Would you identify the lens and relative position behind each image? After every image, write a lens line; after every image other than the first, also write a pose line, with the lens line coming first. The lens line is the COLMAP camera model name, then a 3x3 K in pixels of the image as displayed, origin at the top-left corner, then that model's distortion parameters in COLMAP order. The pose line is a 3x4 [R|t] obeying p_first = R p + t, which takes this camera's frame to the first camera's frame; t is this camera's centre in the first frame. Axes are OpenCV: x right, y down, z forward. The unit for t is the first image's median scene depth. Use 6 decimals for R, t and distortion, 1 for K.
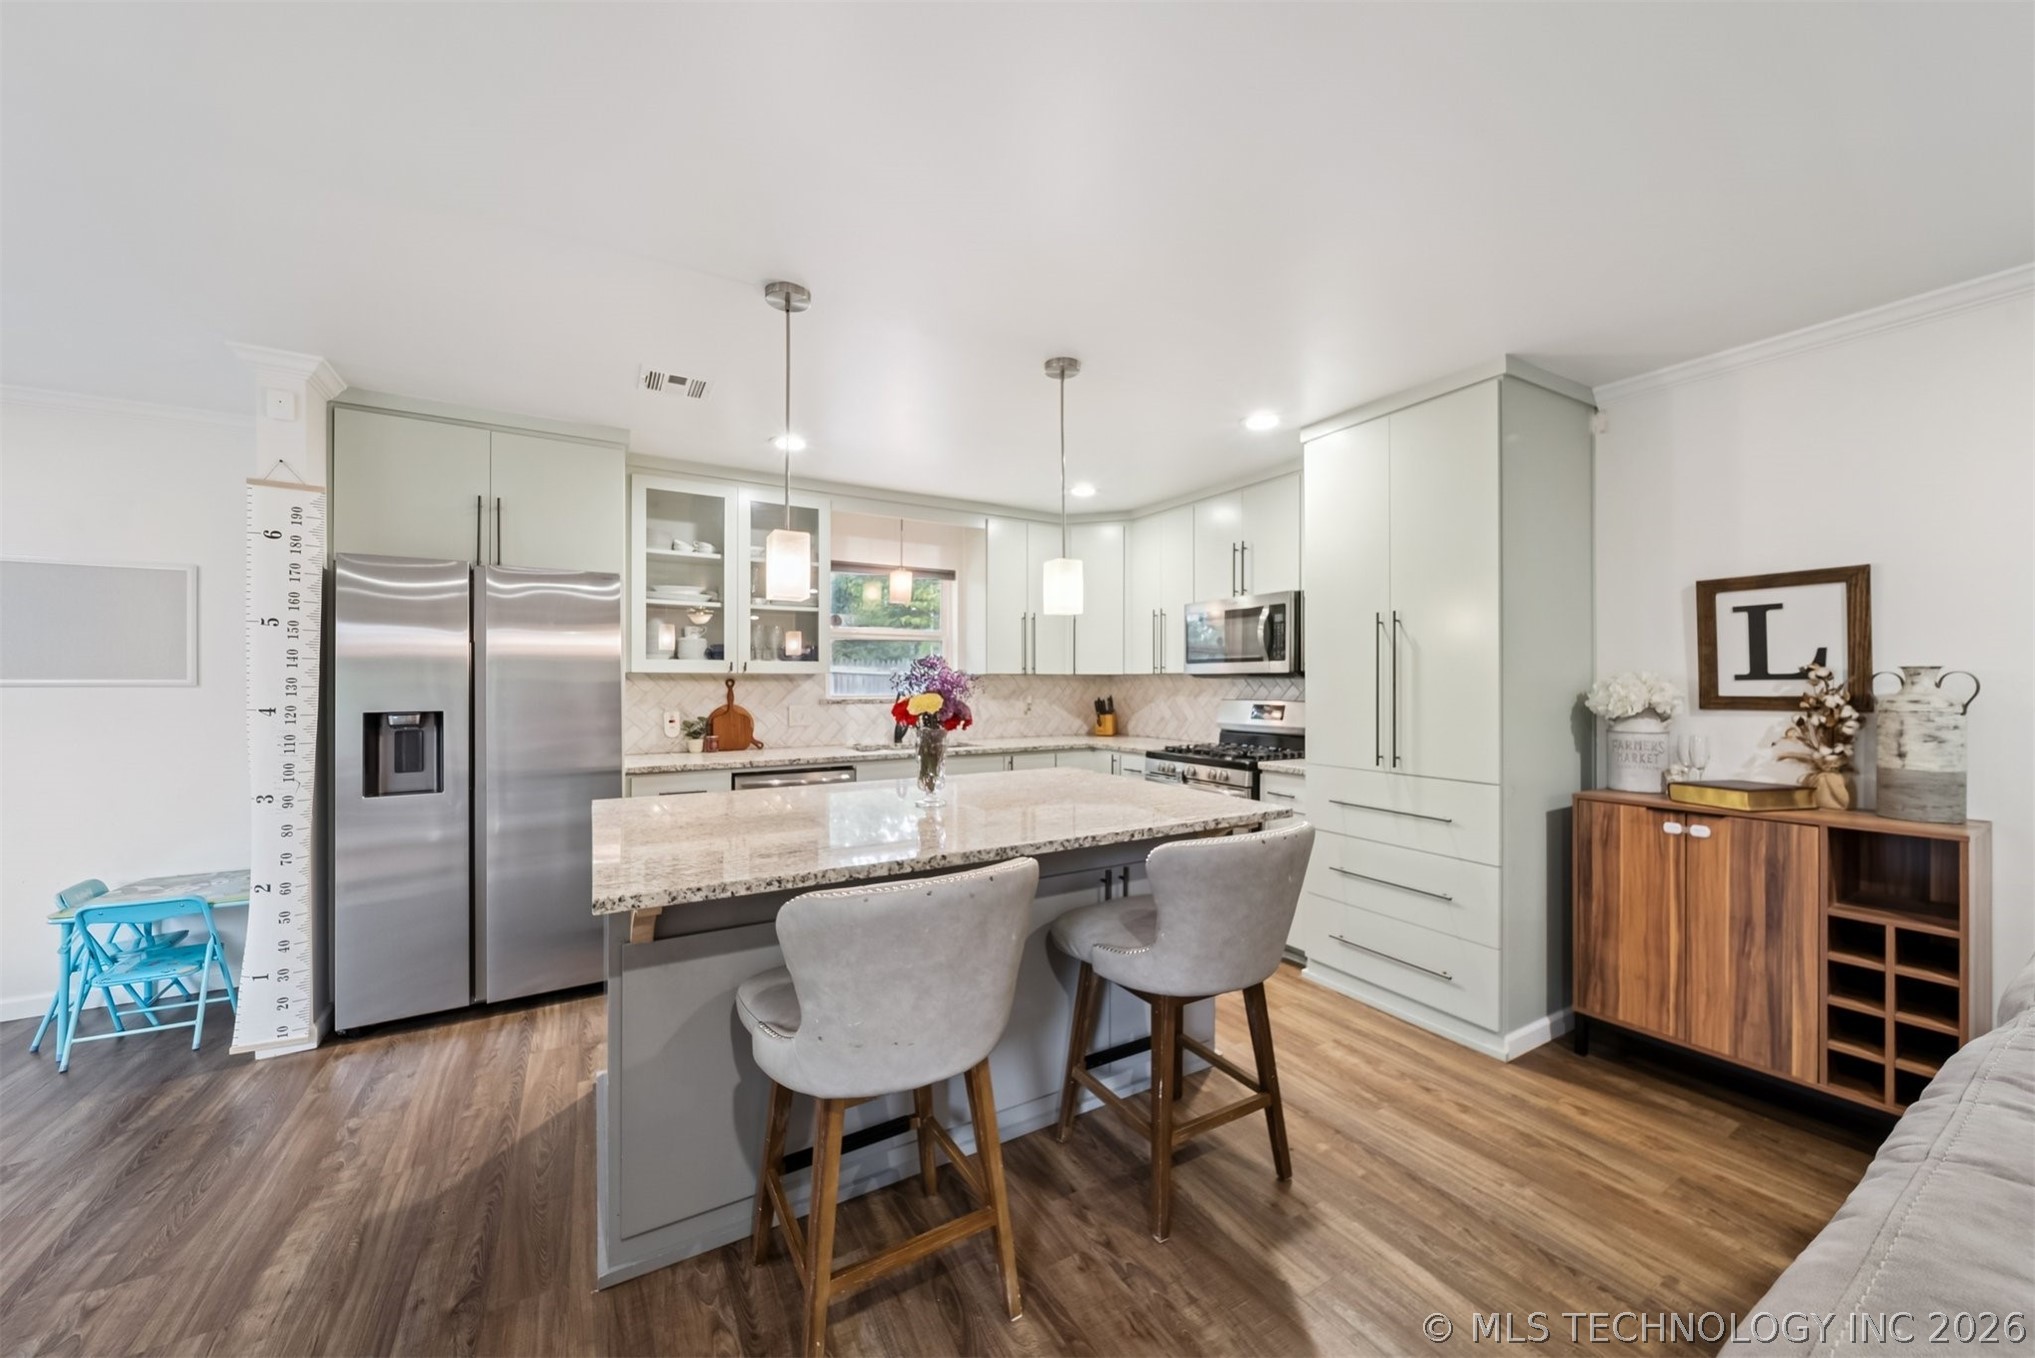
lens RADIAL K [[726.2, 0, 1021.7], [0, 726.2, 678.9], [0, 0, 1]] dist [-0.001166, -0.000555]
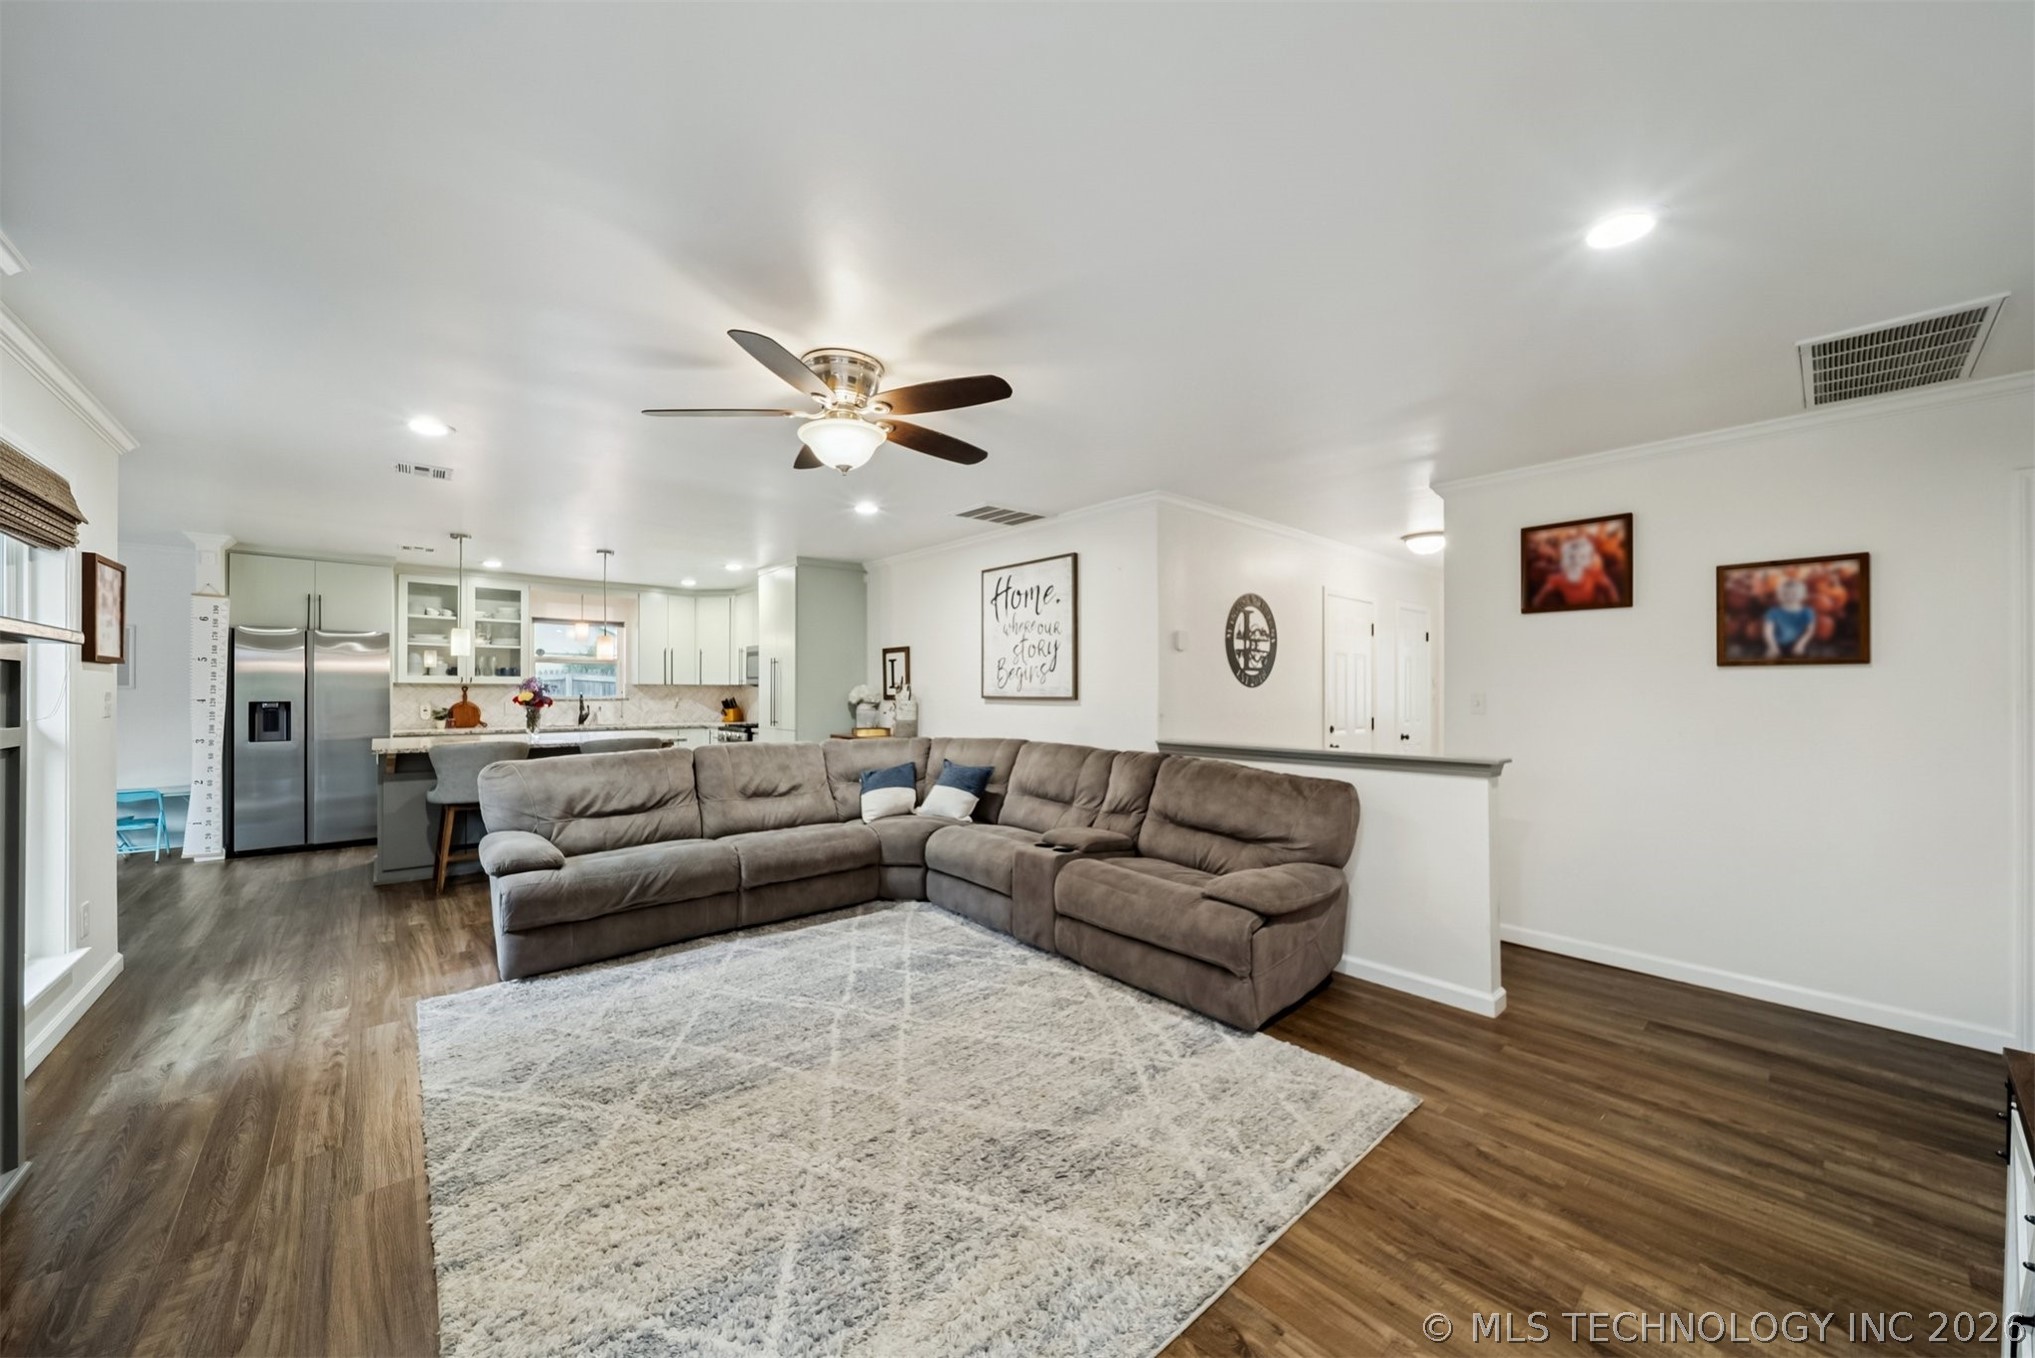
lens RADIAL K [[731.6, 0, 1018.4], [0, 731.6, 686.5], [0, 0, 1]] dist [-0.000841, -0.000292]
pose [[0.982593, 0.003468, 0.185737, 0.927008], [-0.003197, 0.999993, -0.001758, -0.001712], [-0.185742, 0.001133, 0.982598, -1.555720]]
